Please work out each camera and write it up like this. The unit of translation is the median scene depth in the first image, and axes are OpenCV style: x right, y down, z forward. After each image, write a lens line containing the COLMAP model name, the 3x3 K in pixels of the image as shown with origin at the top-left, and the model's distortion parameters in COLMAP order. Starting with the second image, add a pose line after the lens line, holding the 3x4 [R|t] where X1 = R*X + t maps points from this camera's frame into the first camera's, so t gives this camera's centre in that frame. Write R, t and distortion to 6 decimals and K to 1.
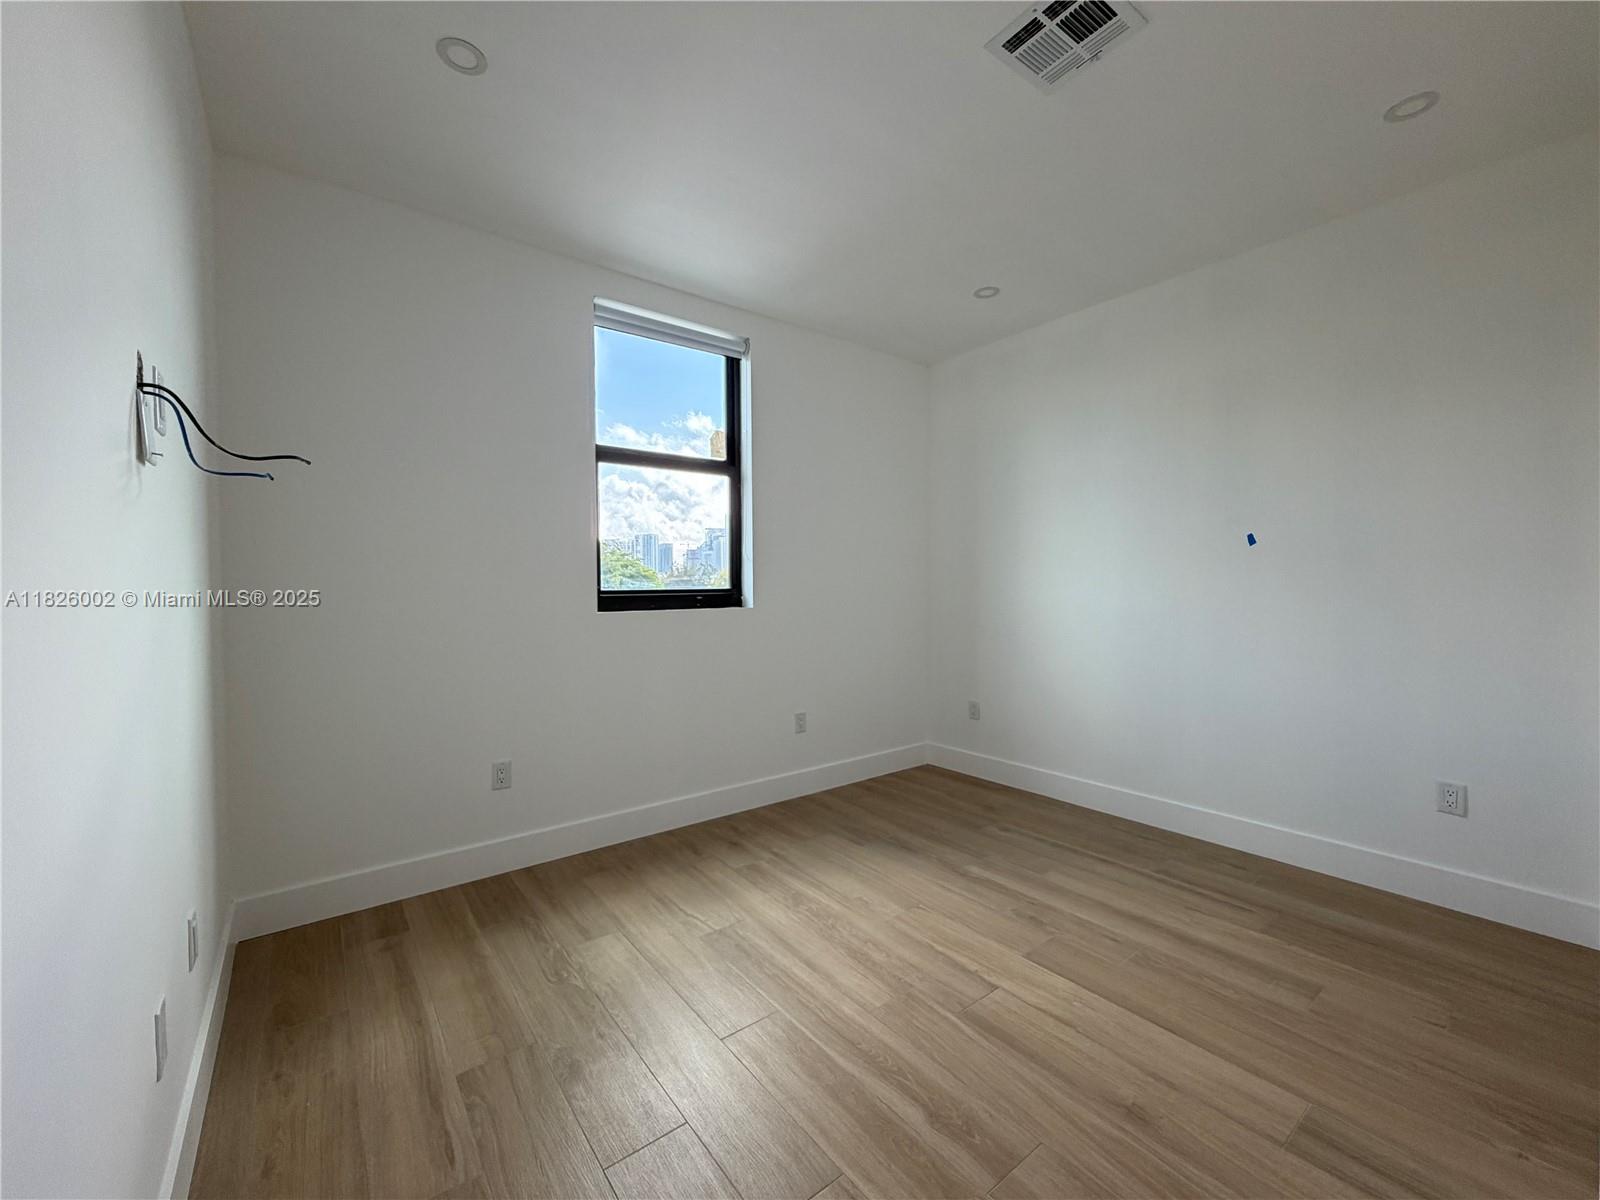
lens RADIAL K [[639.0, 0, 798.8], [0, 639.0, 600.1], [0, 0, 1]] dist [-0.001335, 0.000707]
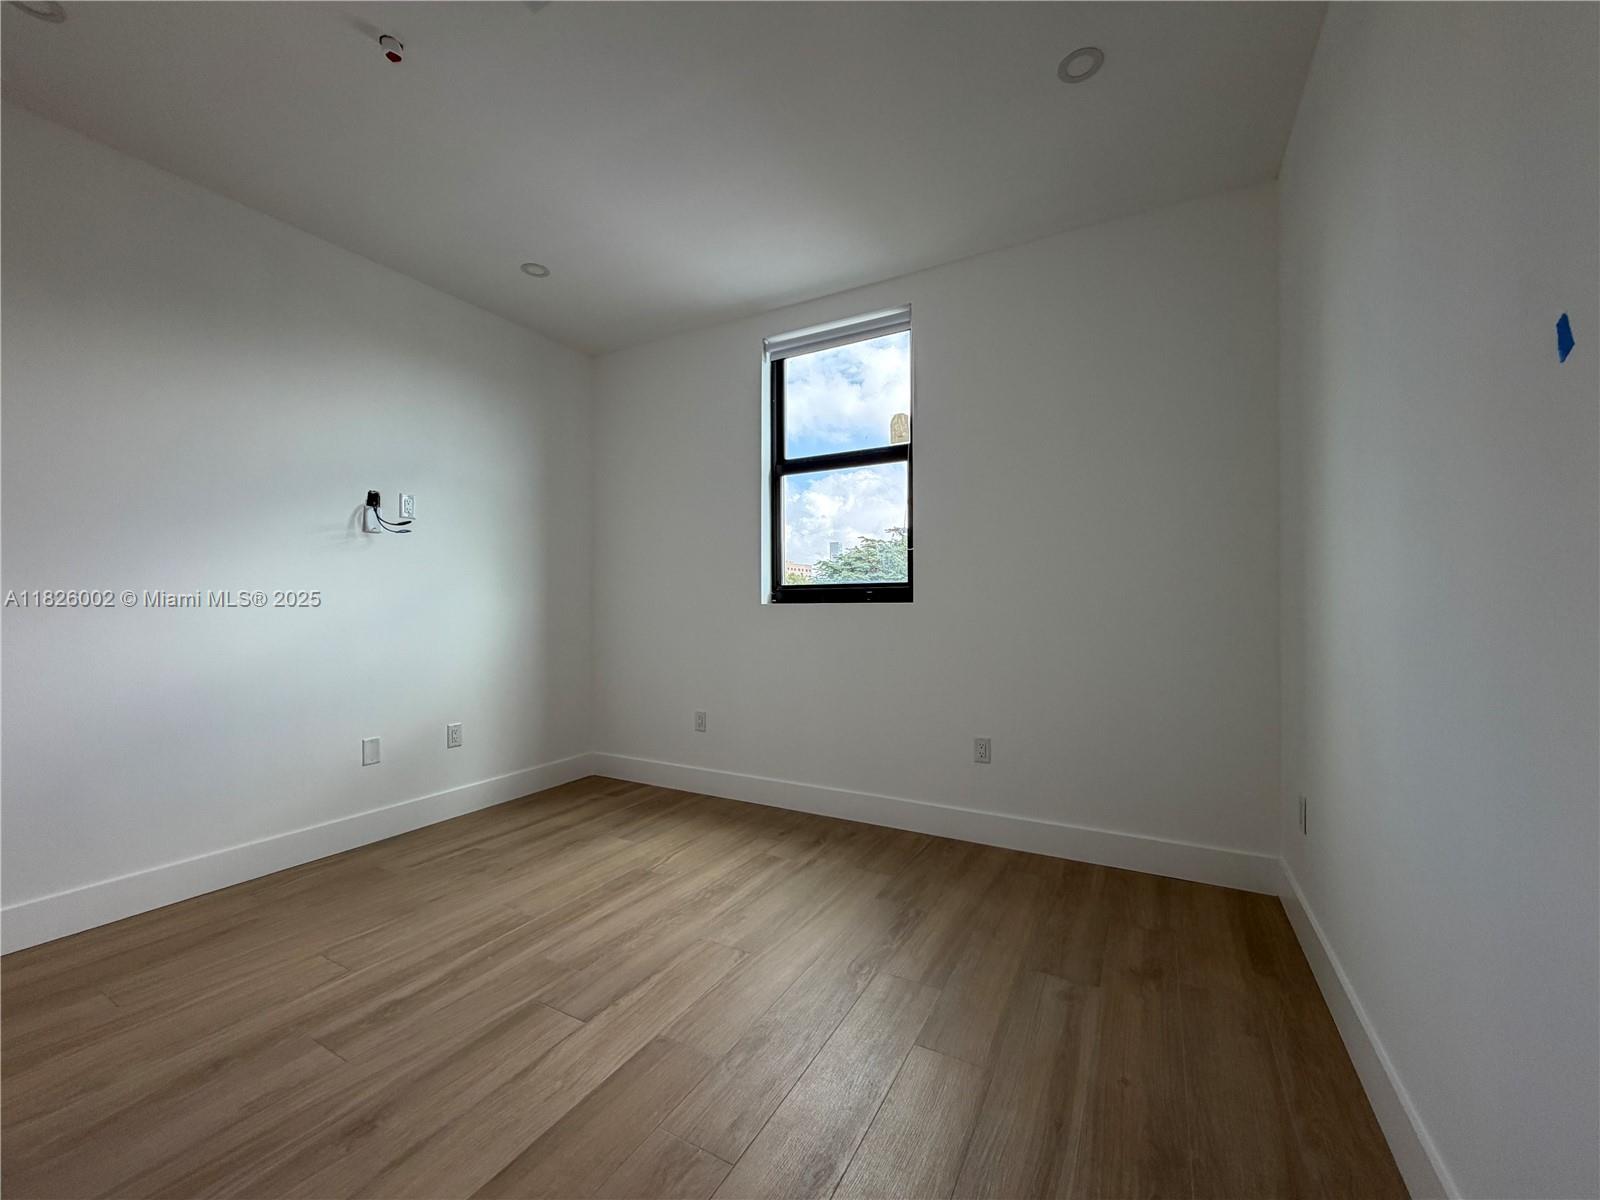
lens RADIAL K [[639.0, 0, 794.0], [0, 639.0, 597.6], [0, 0, 1]] dist [-0.001335, 0.000707]
pose [[0.399490, -0.001893, -0.916736, 0.822422], [-0.020849, 0.999720, -0.011150, 0.021537], [0.916500, 0.023568, 0.399339, 0.603497]]
